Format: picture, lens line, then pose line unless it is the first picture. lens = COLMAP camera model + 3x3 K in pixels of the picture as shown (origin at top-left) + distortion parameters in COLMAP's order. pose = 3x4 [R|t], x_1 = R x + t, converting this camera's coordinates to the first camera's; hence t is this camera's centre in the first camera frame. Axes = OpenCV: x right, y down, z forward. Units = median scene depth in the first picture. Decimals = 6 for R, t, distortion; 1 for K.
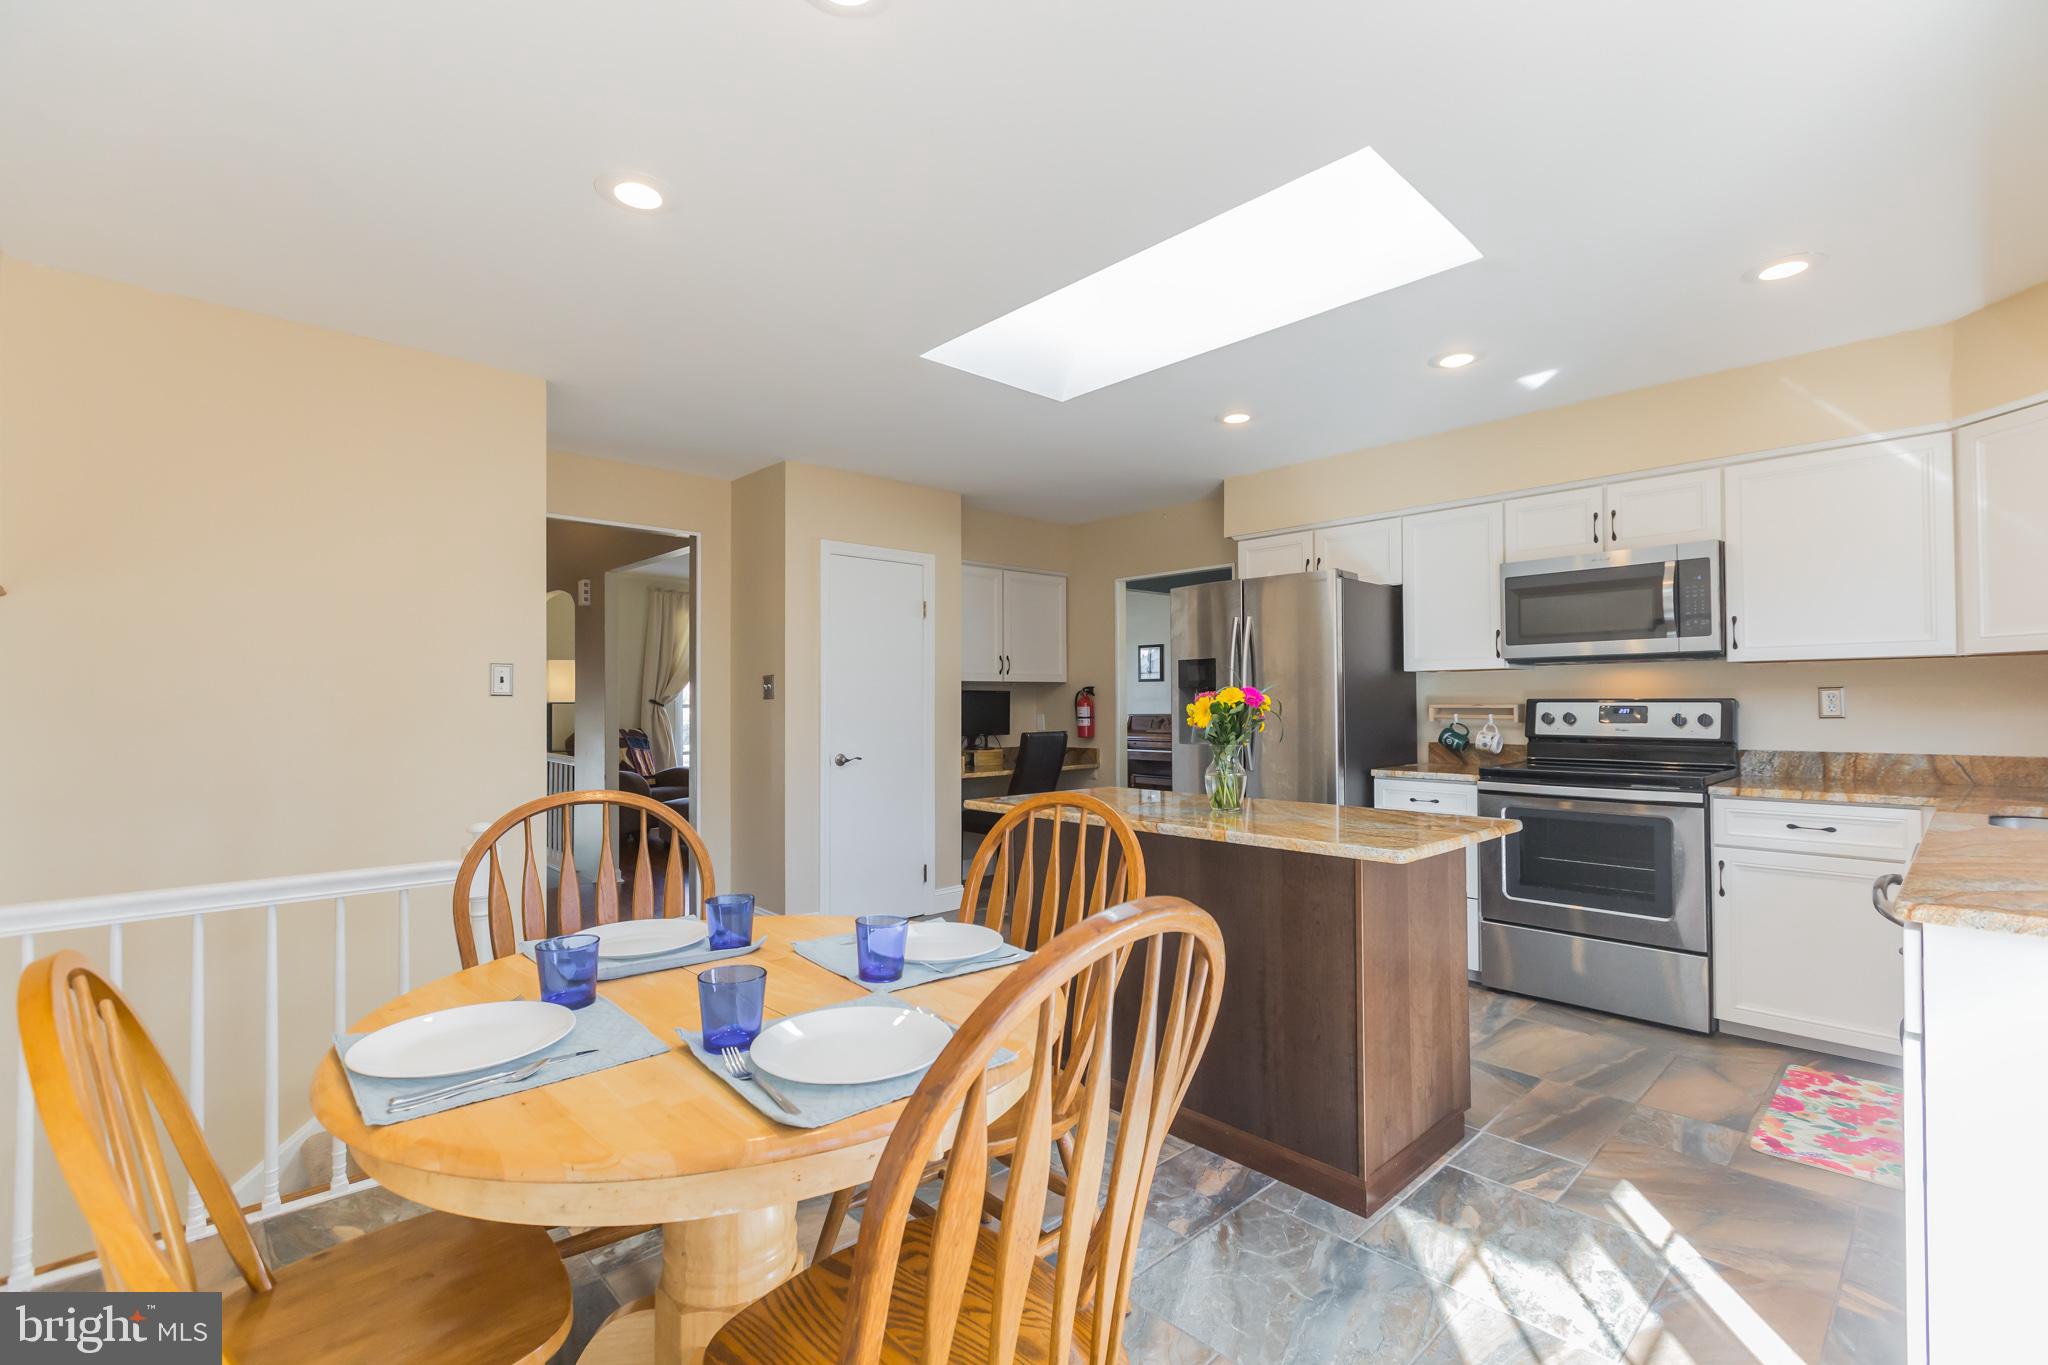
lens RADIAL K [[927.7, 0, 1031.3], [0, 927.7, 689.0], [0, 0, 1]] dist [-0.019414, 0.000542]
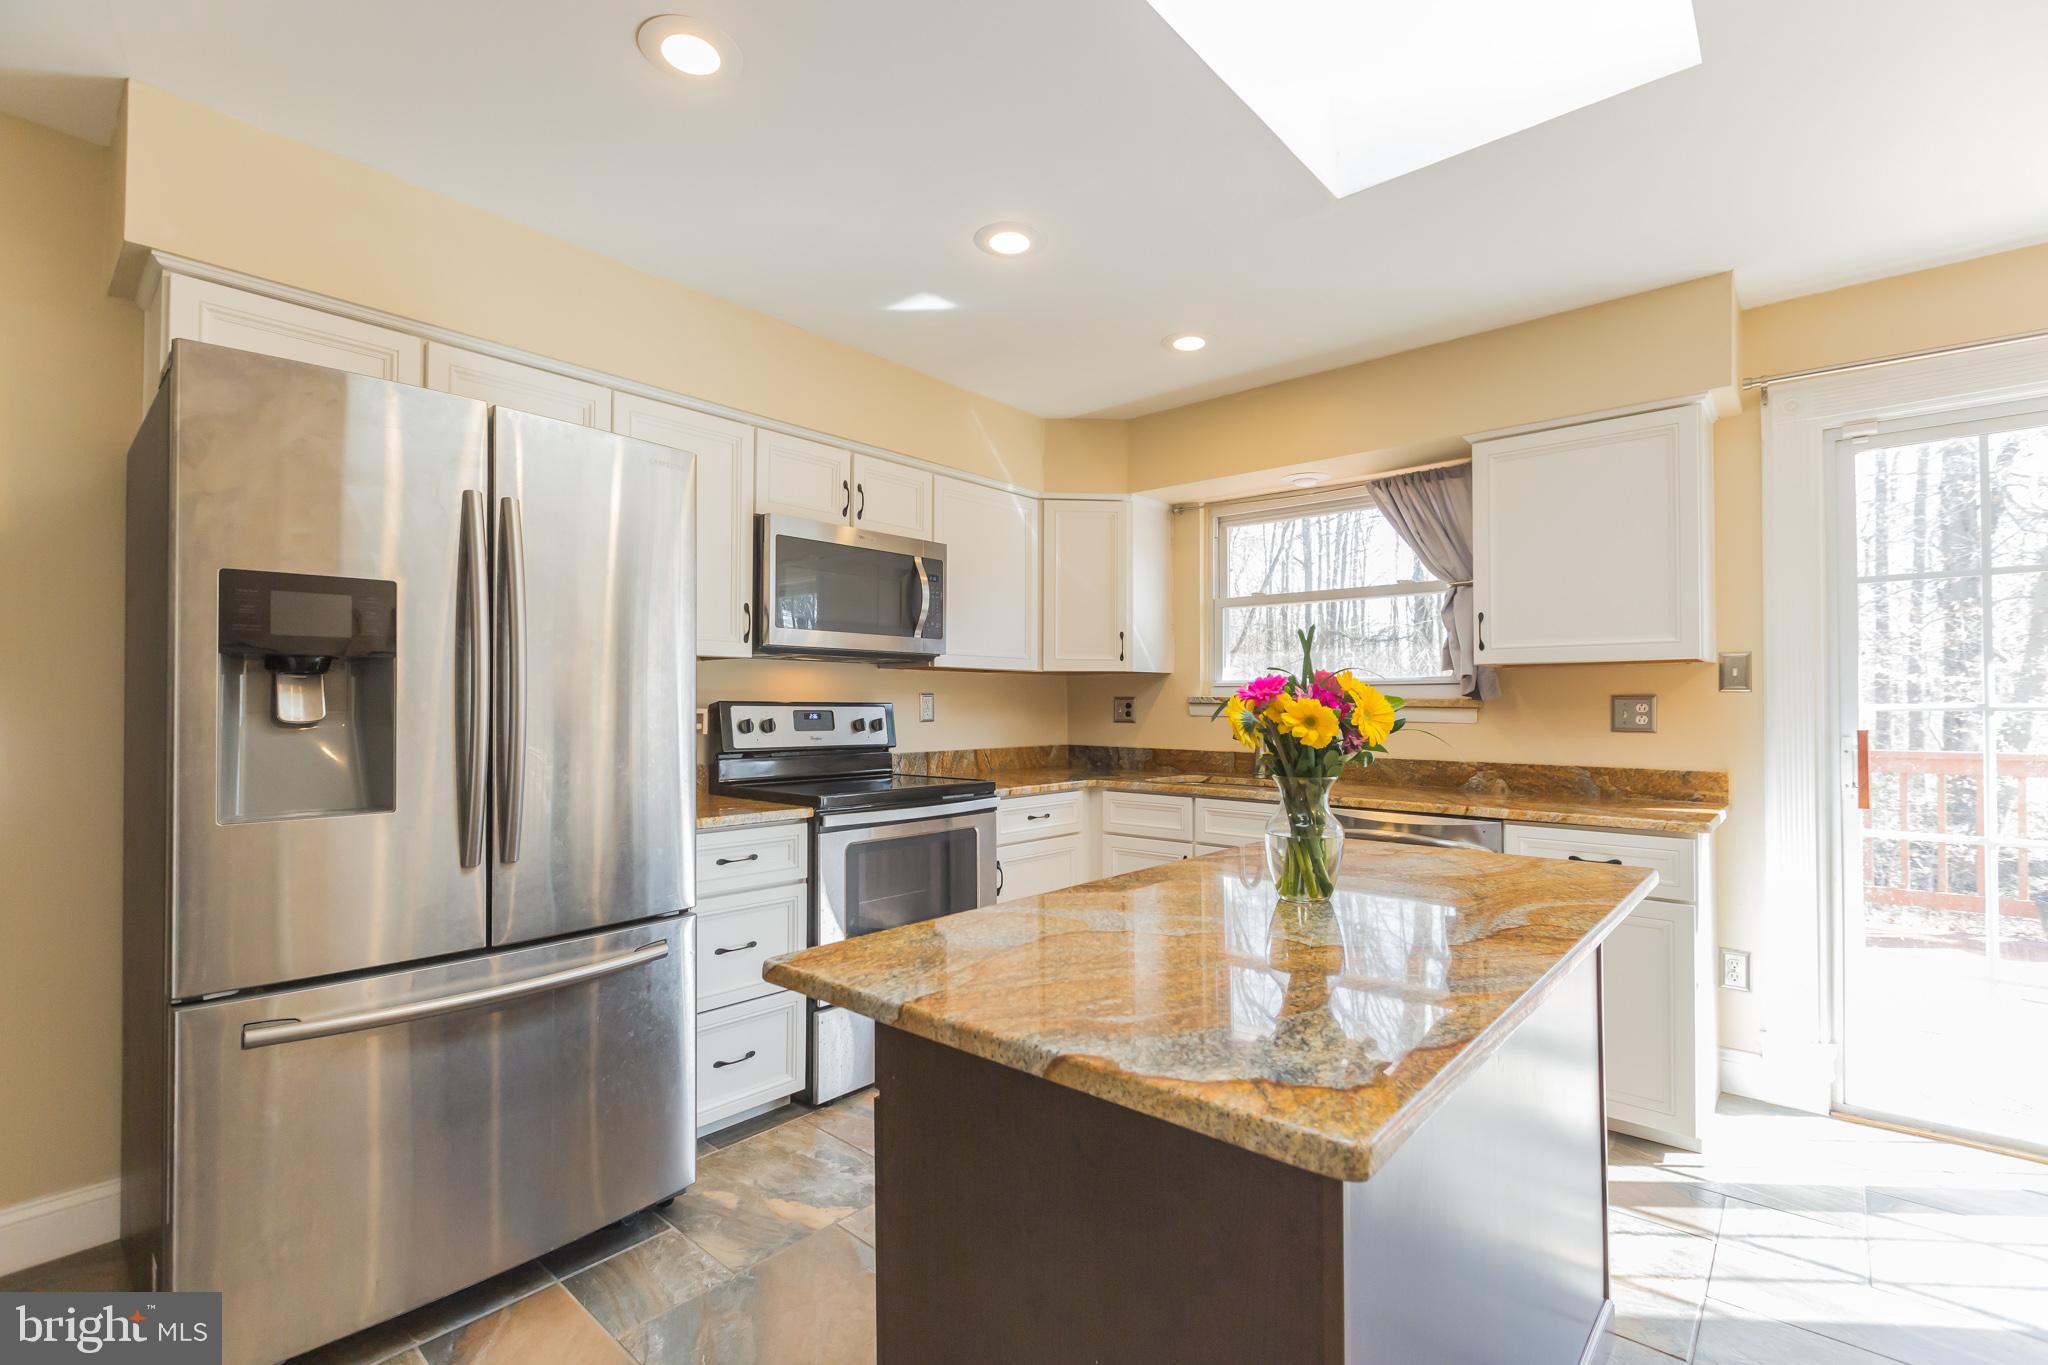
lens RADIAL K [[927.7, 0, 1028.9], [0, 927.7, 693.9], [0, 0, 1]] dist [-0.019414, 0.000542]
pose [[-0.121740, 0.022653, 0.992303, -0.243398], [-0.013032, 0.999617, -0.024418, 0.022470], [-0.992476, -0.015904, -0.121398, 0.945210]]
